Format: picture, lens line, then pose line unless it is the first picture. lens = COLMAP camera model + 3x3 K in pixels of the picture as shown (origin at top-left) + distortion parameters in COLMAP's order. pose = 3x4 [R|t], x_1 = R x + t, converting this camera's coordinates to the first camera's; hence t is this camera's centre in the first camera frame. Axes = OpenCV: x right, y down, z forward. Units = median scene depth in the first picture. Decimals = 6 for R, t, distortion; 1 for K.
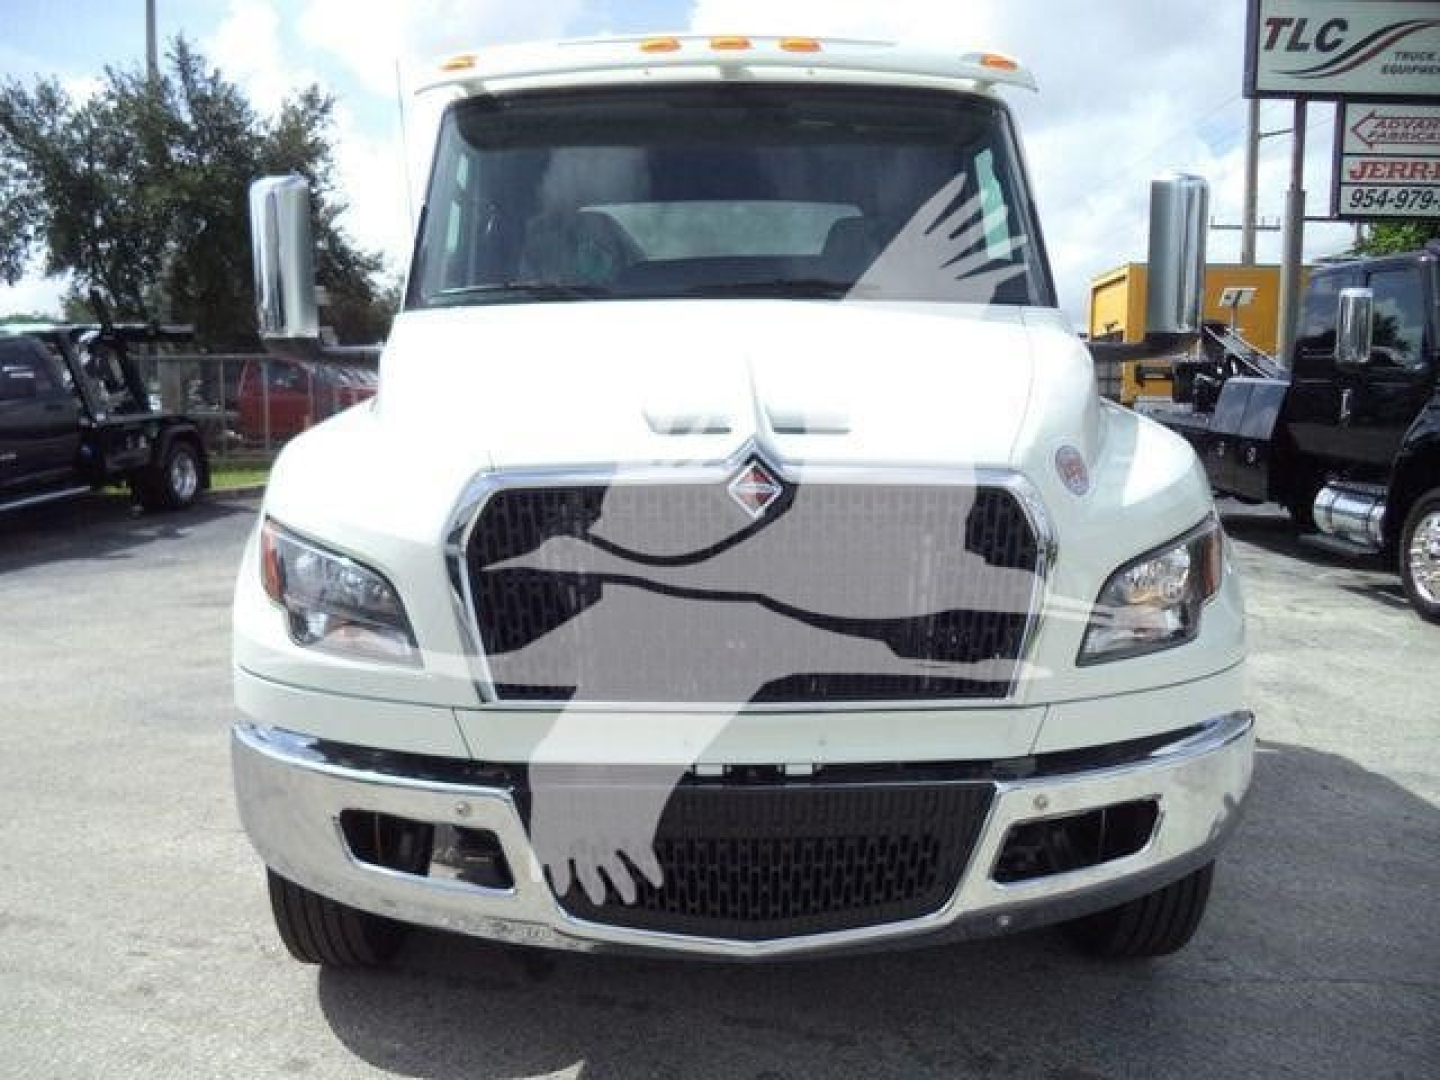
lens RADIAL K [[1176.4, 0, 720.0], [0, 1176.4, 540.0], [0, 0, 1]] dist [-0.044125, 0.003693]
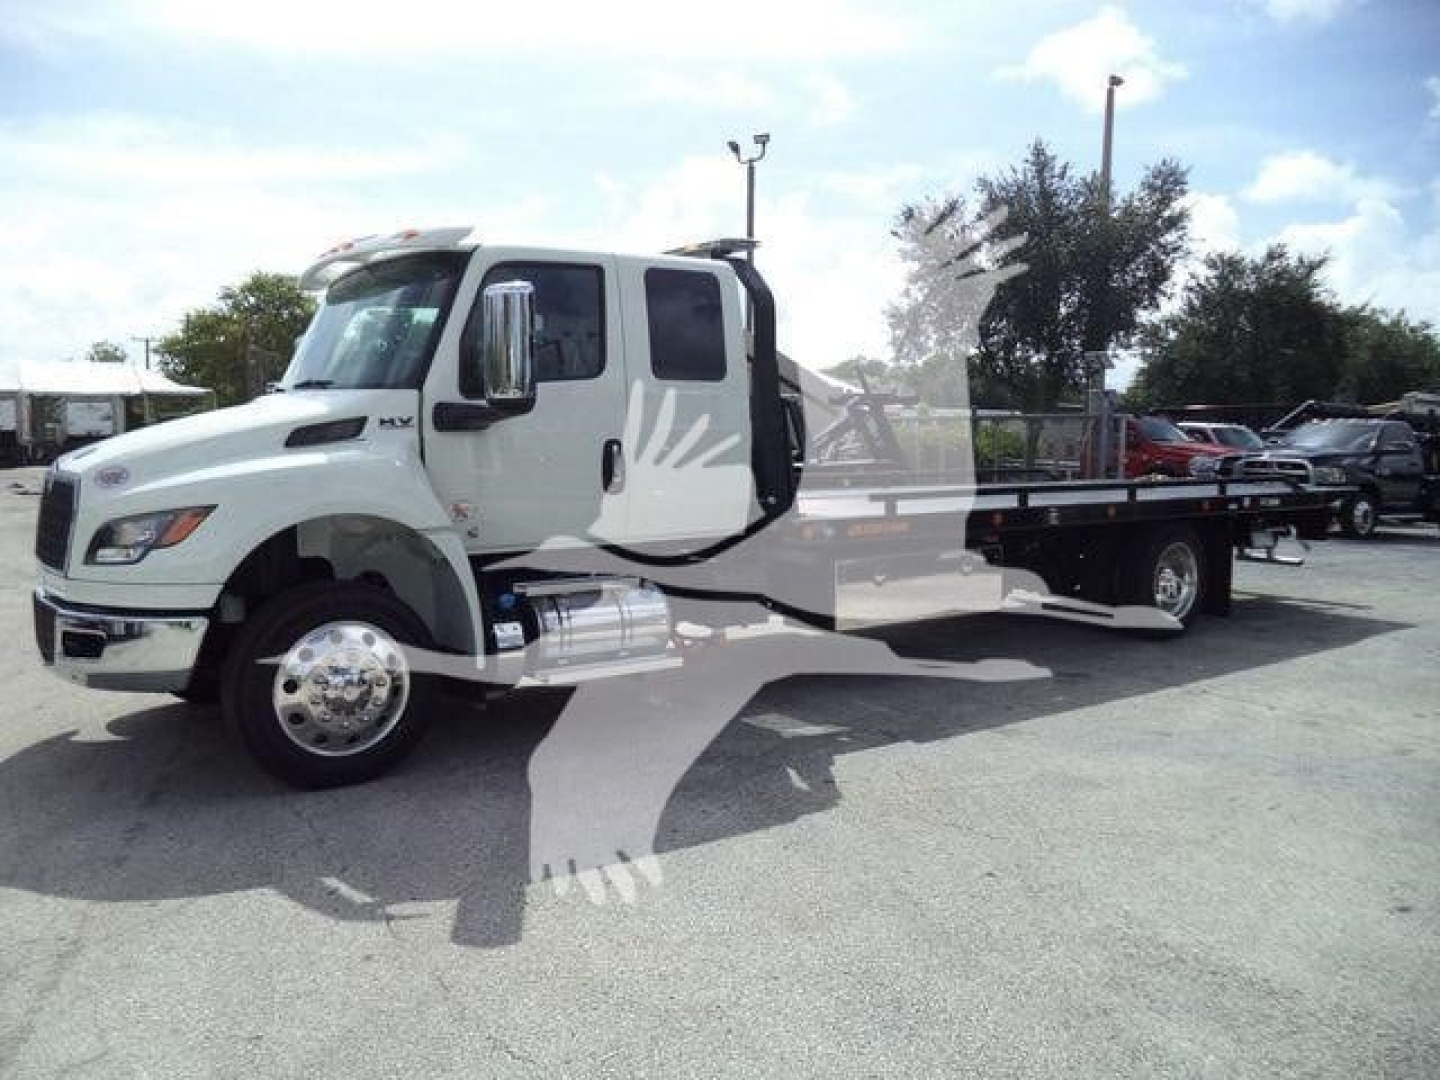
lens RADIAL K [[1176.4, 0, 720.0], [0, 1176.4, 540.0], [0, 0, 1]] dist [-0.044125, 0.003693]
pose [[0.591151, 0.072529, -0.803293, 0.429964], [-0.112458, 0.993632, 0.006955, -0.012375], [0.798682, 0.086225, 0.595543, 0.103427]]
